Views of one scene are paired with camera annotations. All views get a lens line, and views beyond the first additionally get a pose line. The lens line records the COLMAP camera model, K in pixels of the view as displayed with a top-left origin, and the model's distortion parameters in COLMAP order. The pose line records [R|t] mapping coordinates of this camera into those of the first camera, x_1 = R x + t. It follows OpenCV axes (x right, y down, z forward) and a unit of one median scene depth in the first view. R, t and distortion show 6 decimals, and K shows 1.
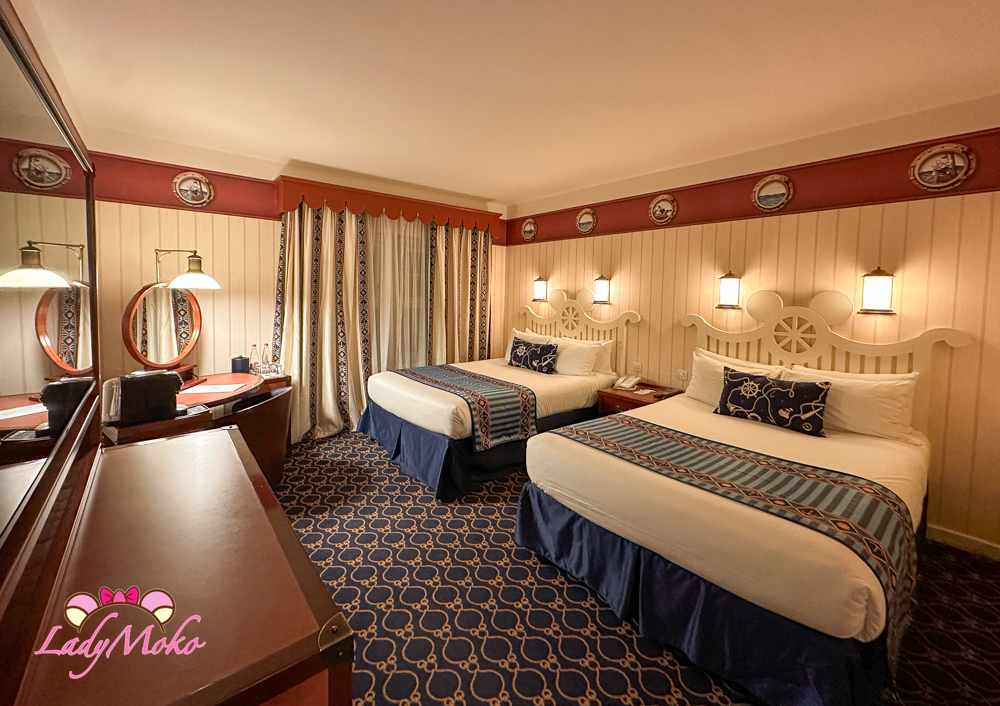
lens RADIAL K [[426.3, 0, 502.0], [0, 426.3, 311.2], [0, 0, 1]] dist [-0.001127, 0.000055]
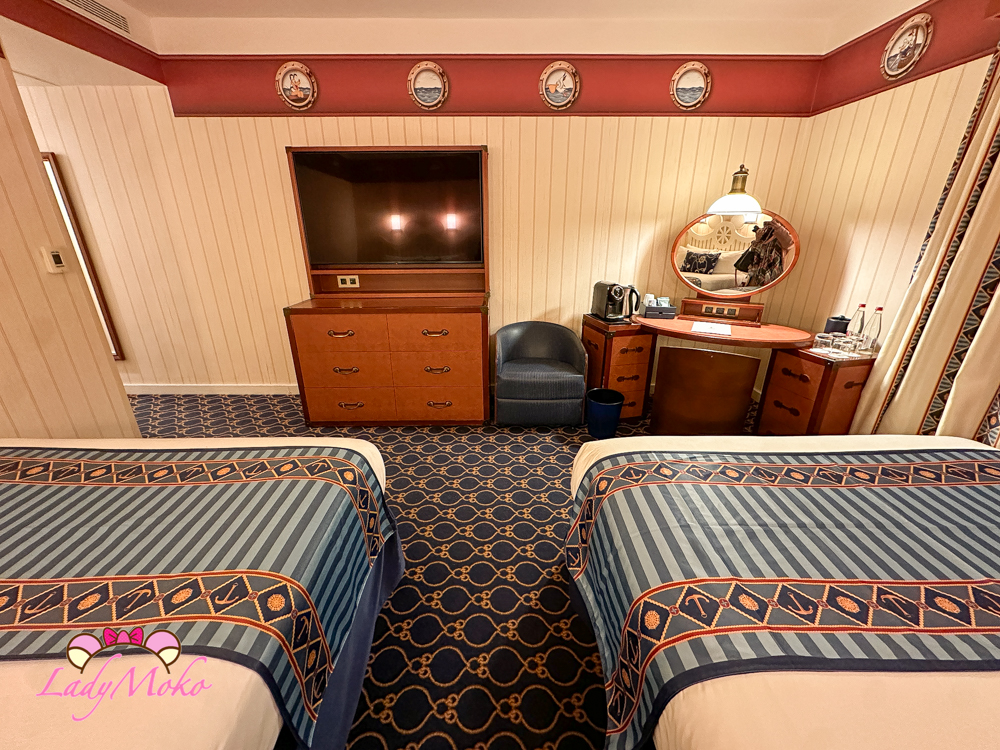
lens RADIAL K [[405.4, 0, 500.0], [0, 405.4, 375.0], [0, 0, 1]] dist [0.000954, 0.000156]
pose [[-0.633091, 0.255223, -0.730792, 0.226988], [-0.044040, 0.930677, 0.363183, -0.018330], [0.772824, 0.262111, -0.577963, 0.929966]]
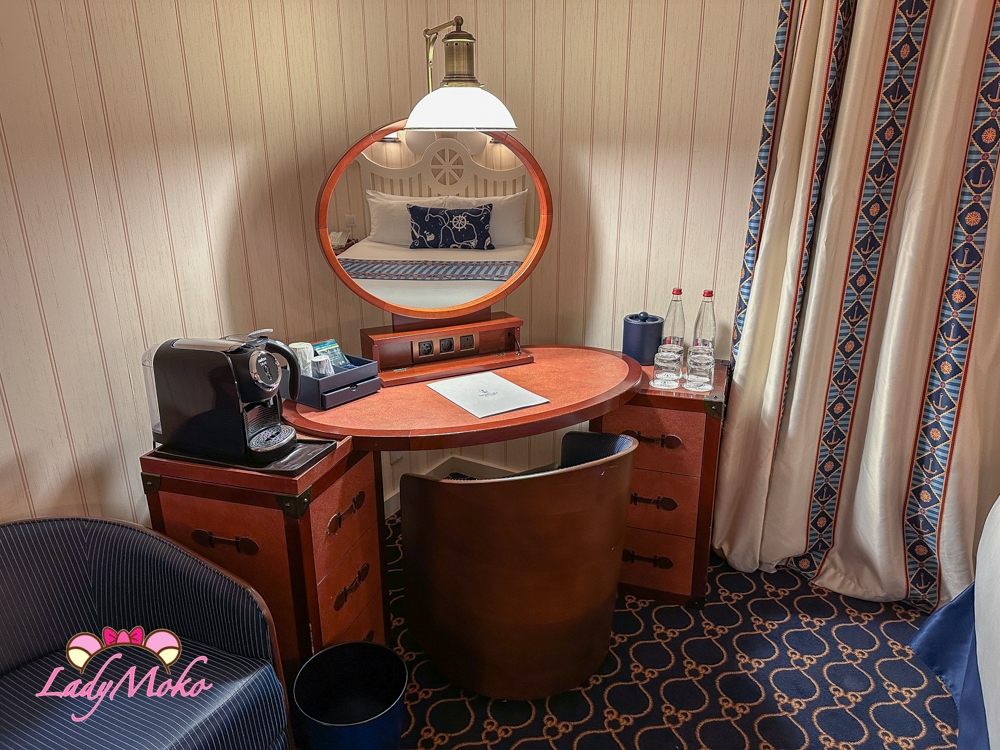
lens RADIAL K [[712.5, 0, 500.0], [0, 712.5, 375.0], [0, 0, 1]] dist [-0.003108, -0.002096]
pose [[0.332711, 0.282757, -0.899640, -0.057852], [-0.032783, 0.956881, 0.288625, -0.020914], [0.942459, -0.066536, 0.327634, 0.627739]]
